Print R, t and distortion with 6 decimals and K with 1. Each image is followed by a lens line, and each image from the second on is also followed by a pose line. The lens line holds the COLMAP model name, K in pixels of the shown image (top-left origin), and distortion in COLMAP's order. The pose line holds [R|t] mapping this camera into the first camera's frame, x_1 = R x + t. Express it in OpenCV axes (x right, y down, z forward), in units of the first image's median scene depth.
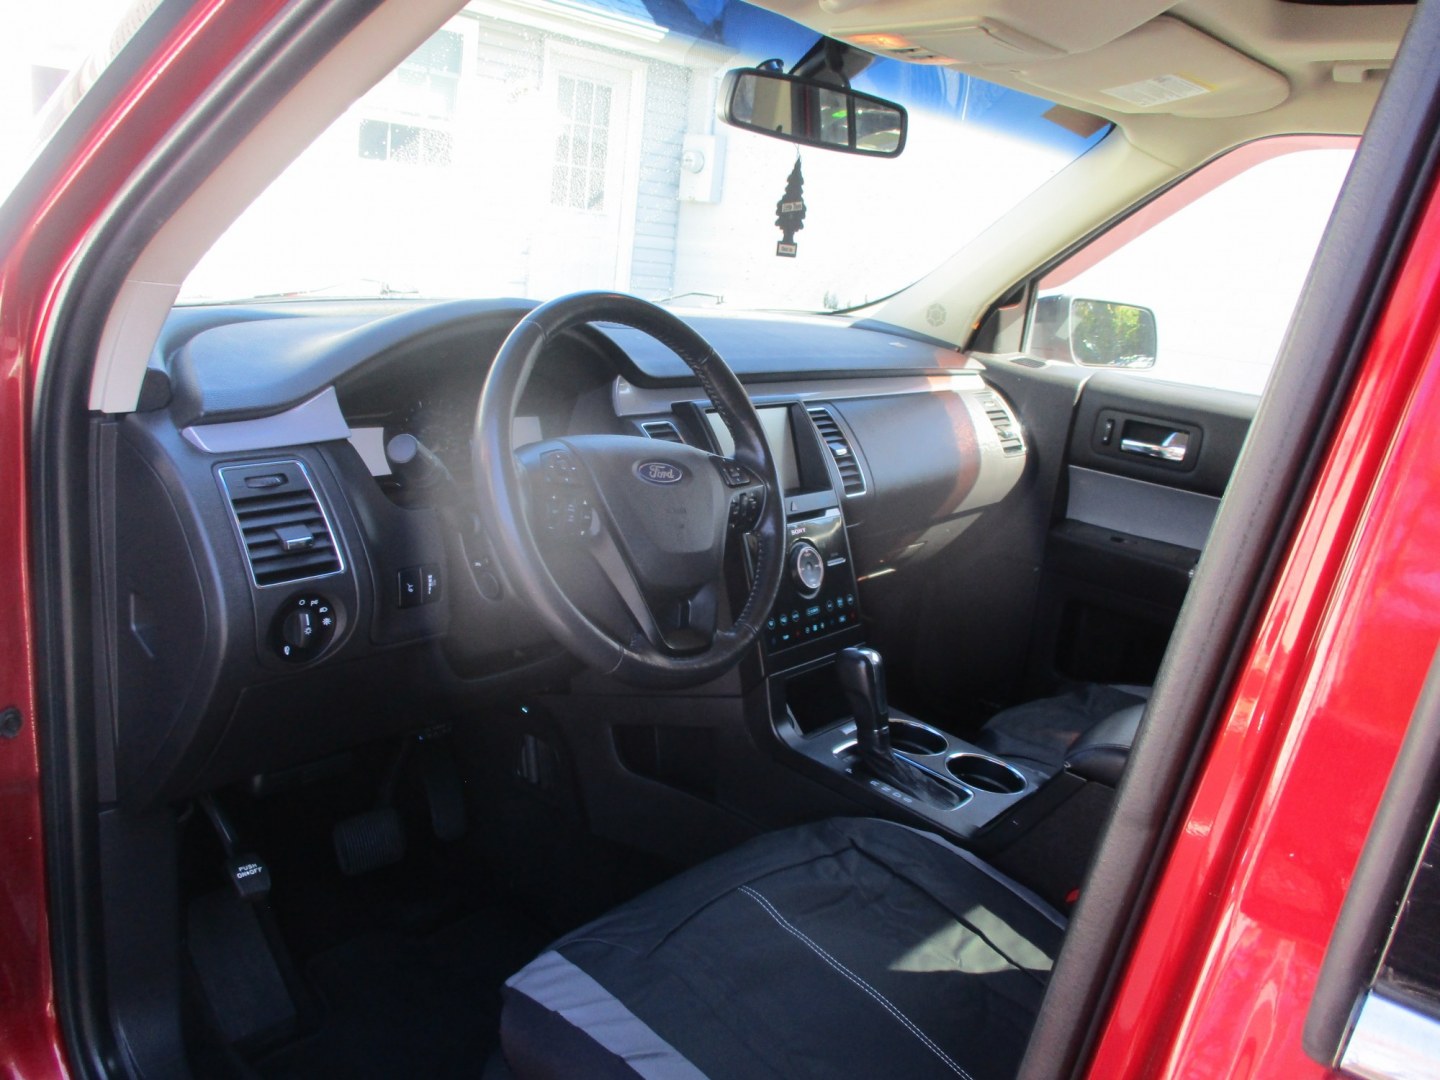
lens RADIAL K [[1204.4, 0, 711.4], [0, 1204.4, 541.6], [0, 0, 1]] dist [-0.031547, 0.009343]
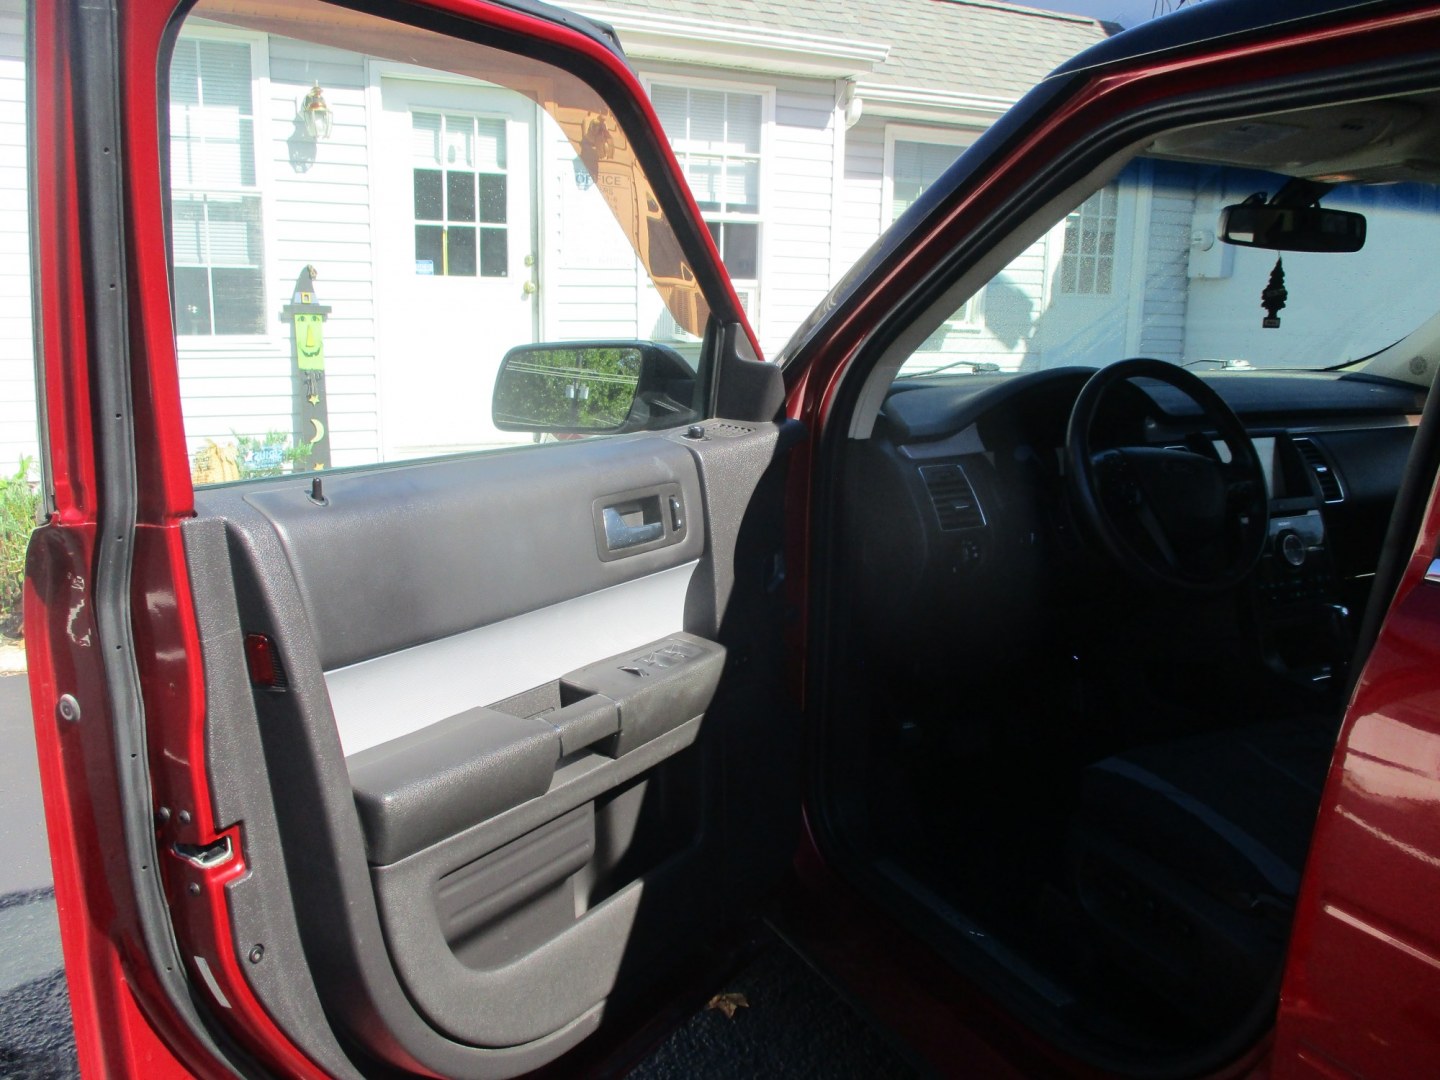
lens RADIAL K [[1204.4, 0, 722.3], [0, 1204.4, 541.3], [0, 0, 1]] dist [-0.031547, 0.009343]
pose [[0.921496, -0.007232, -0.388321, 0.011800], [-0.021152, 0.997408, -0.068771, 0.126117], [0.387812, 0.071586, 0.918955, -0.534883]]
